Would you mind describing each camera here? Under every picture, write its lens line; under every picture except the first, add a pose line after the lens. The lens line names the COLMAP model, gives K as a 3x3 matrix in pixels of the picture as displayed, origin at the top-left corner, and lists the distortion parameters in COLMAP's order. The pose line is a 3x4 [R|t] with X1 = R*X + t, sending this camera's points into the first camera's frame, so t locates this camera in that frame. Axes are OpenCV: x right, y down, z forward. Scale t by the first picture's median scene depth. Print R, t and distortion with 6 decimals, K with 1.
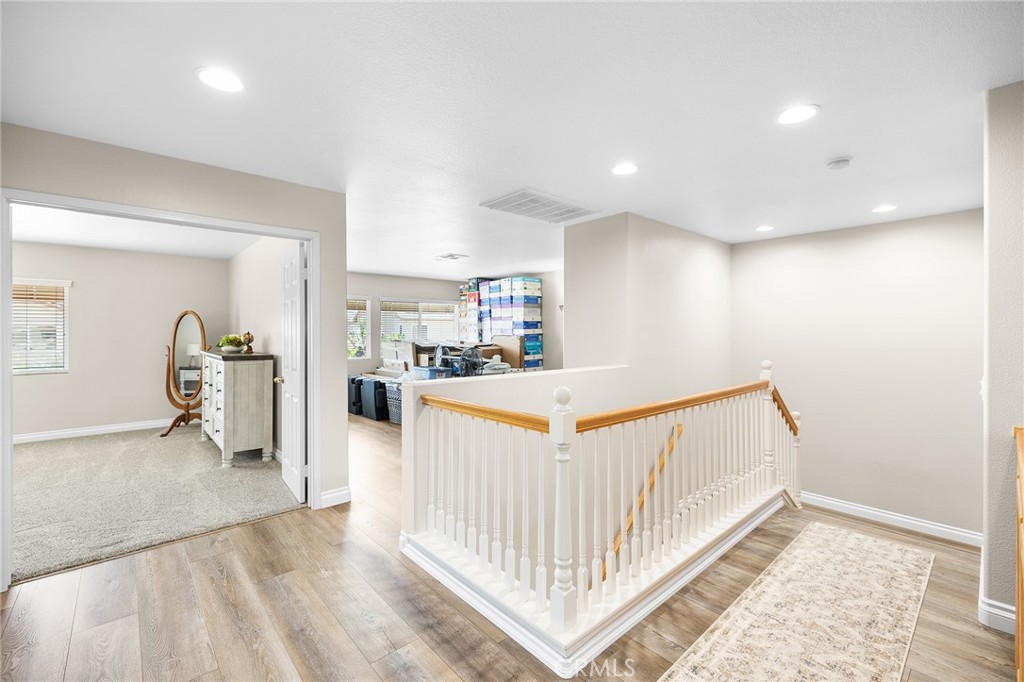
lens RADIAL K [[437.4, 0, 516.2], [0, 437.4, 335.3], [0, 0, 1]] dist [0.004769, -0.001205]
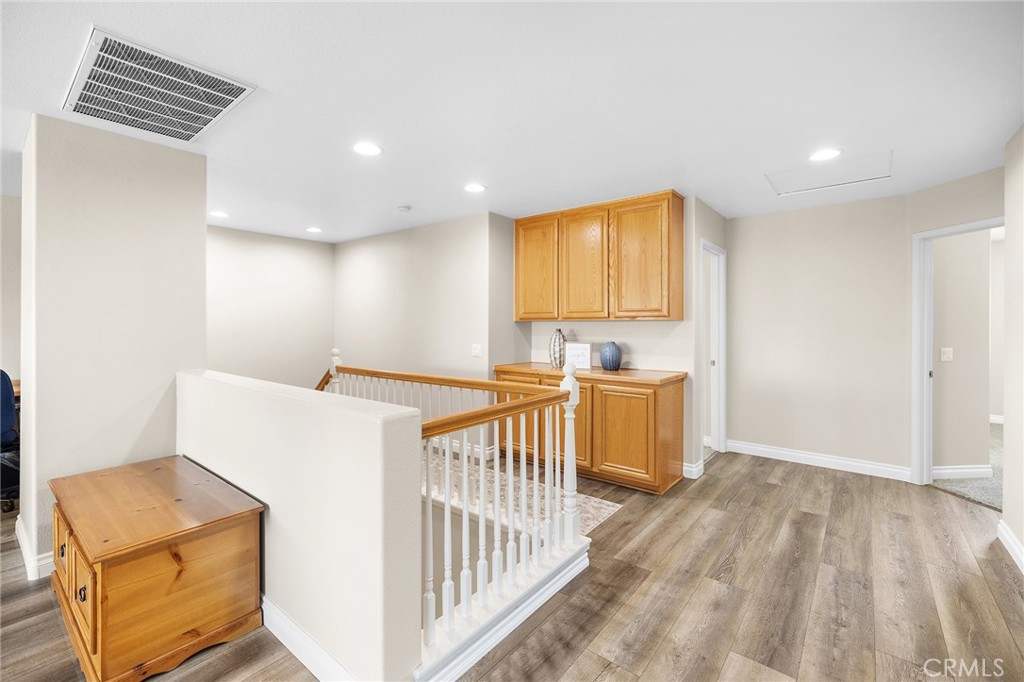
lens RADIAL K [[437.4, 0, 514.4], [0, 437.4, 333.1], [0, 0, 1]] dist [0.004769, -0.001205]
pose [[-0.171044, -0.004453, 0.985253, -1.069660], [0.006984, 0.999959, 0.005732, 0.023382], [-0.985239, 0.007861, -0.171006, 1.271077]]
